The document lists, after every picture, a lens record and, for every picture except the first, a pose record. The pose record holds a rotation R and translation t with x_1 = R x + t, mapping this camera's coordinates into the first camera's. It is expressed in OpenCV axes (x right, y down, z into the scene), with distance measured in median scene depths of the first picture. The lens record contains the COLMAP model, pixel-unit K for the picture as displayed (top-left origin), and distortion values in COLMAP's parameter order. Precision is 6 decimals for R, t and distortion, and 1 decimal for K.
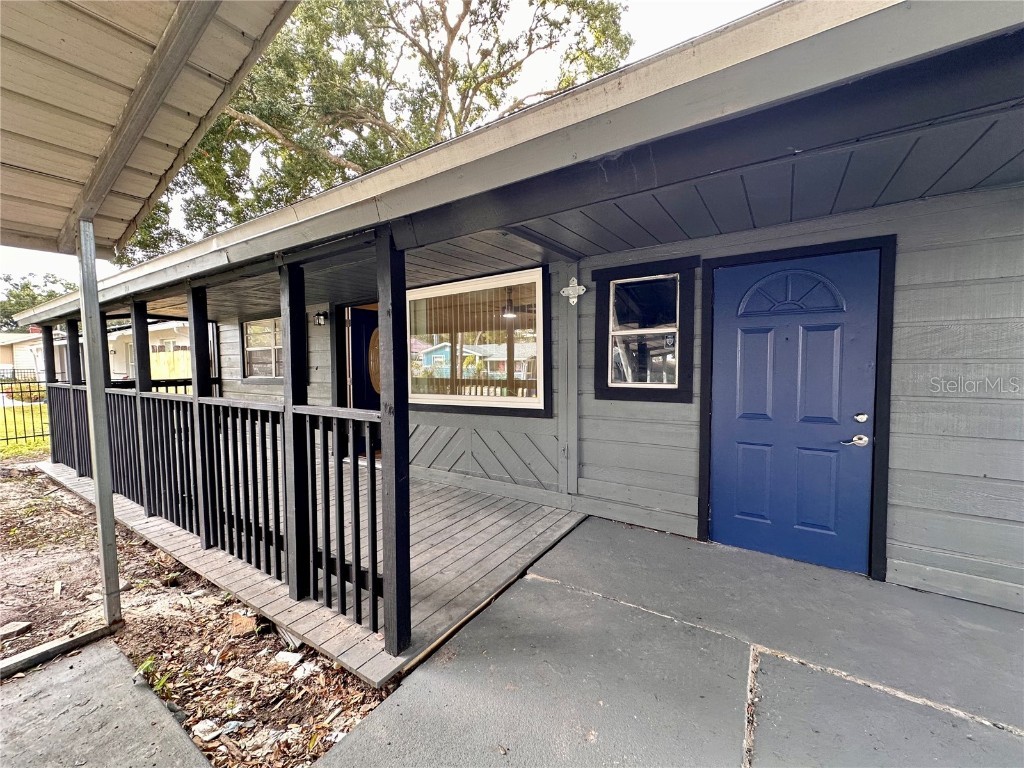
lens RADIAL K [[409.0, 0, 514.3], [0, 409.0, 384.6], [0, 0, 1]] dist [-0.000117, 0.000211]
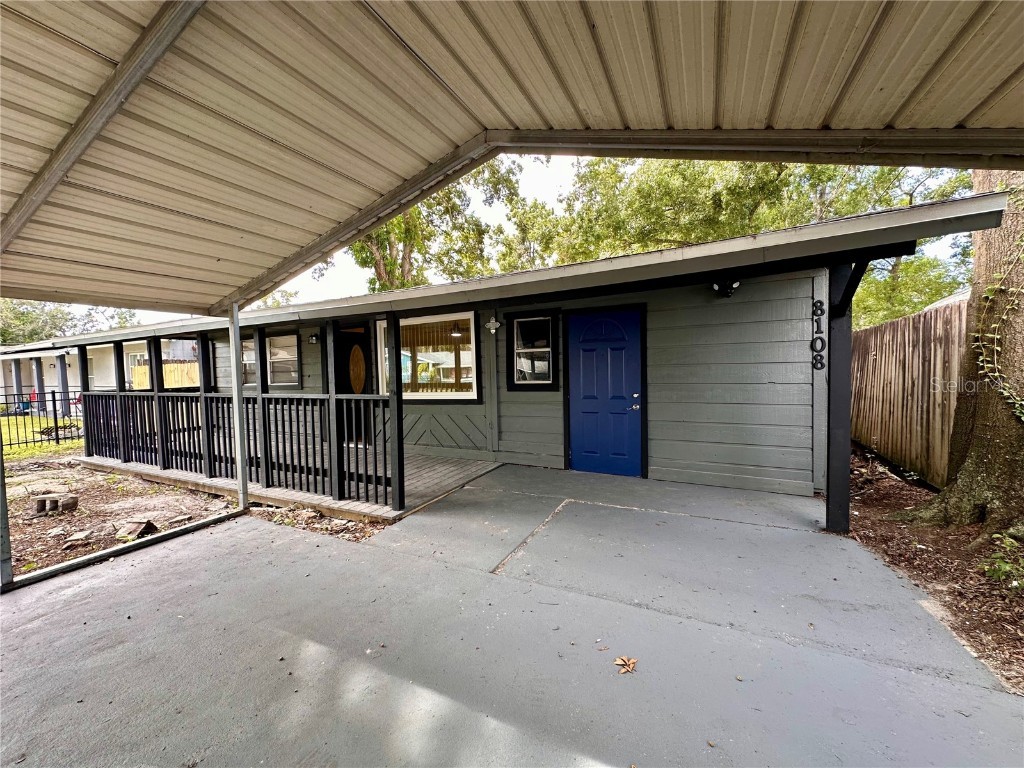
lens RADIAL K [[409.0, 0, 514.3], [0, 409.0, 384.6], [0, 0, 1]] dist [-0.000117, 0.000211]
pose [[0.993521, -0.019684, 0.111929, 0.049121], [0.021395, 0.999672, -0.014107, 0.037191], [-0.111614, 0.016411, 0.993616, -0.720388]]
